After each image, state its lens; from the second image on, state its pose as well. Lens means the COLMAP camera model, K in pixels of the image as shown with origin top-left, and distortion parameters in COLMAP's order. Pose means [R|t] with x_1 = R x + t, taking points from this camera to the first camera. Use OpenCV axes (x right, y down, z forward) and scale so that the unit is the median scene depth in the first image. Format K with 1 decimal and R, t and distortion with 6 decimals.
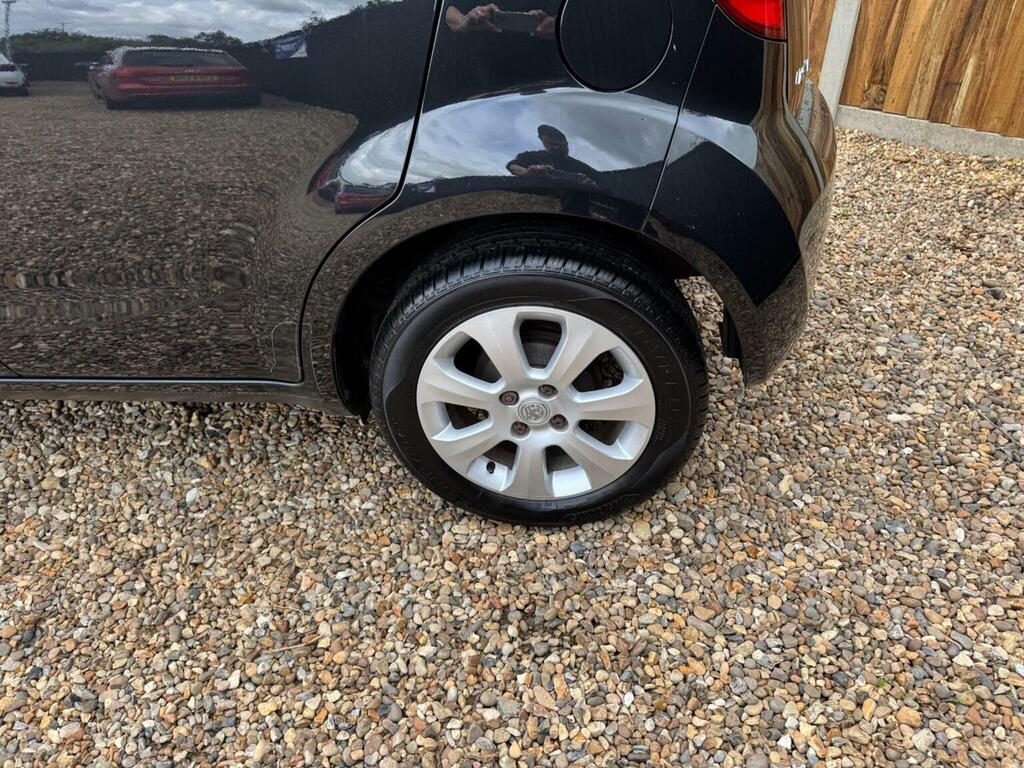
lens RADIAL K [[741.3, 0, 527.5], [0, 741.3, 392.8], [0, 0, 1]] dist [0.029246, -0.045841]
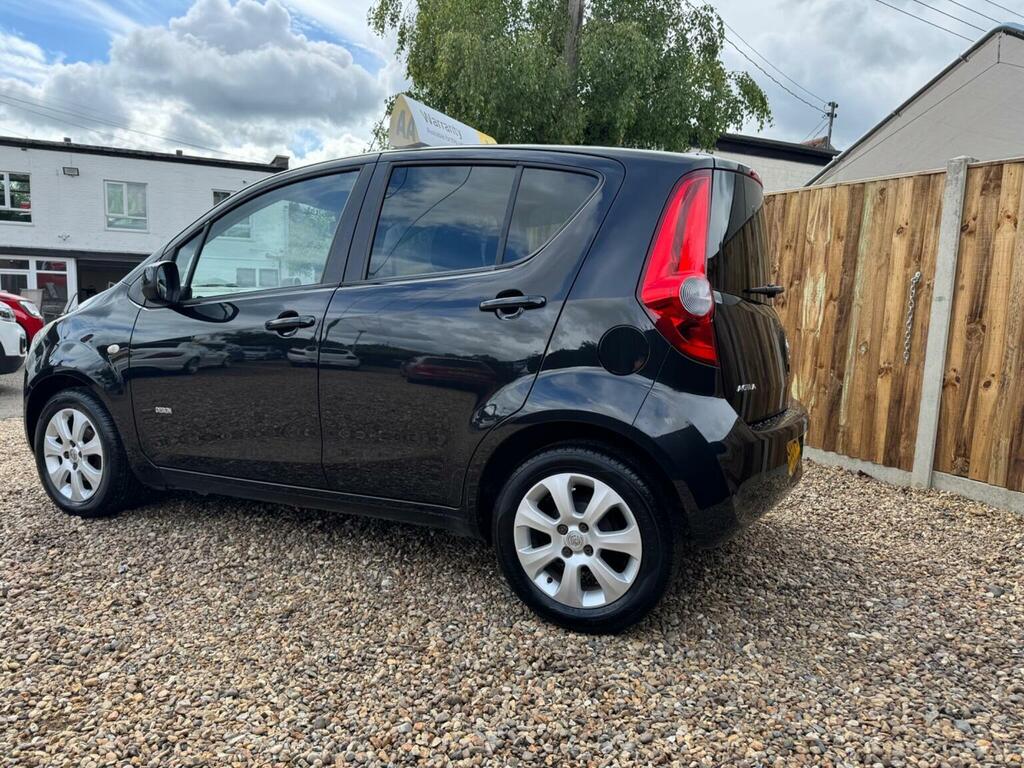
lens RADIAL K [[741.3, 0, 511.1], [0, 741.3, 384.4], [0, 0, 1]] dist [0.029246, -0.045841]
pose [[0.938261, 0.096499, -0.332195, 0.378246], [-0.243809, 0.865717, -0.437140, 0.466172], [0.245403, 0.491144, 0.835796, -0.633781]]
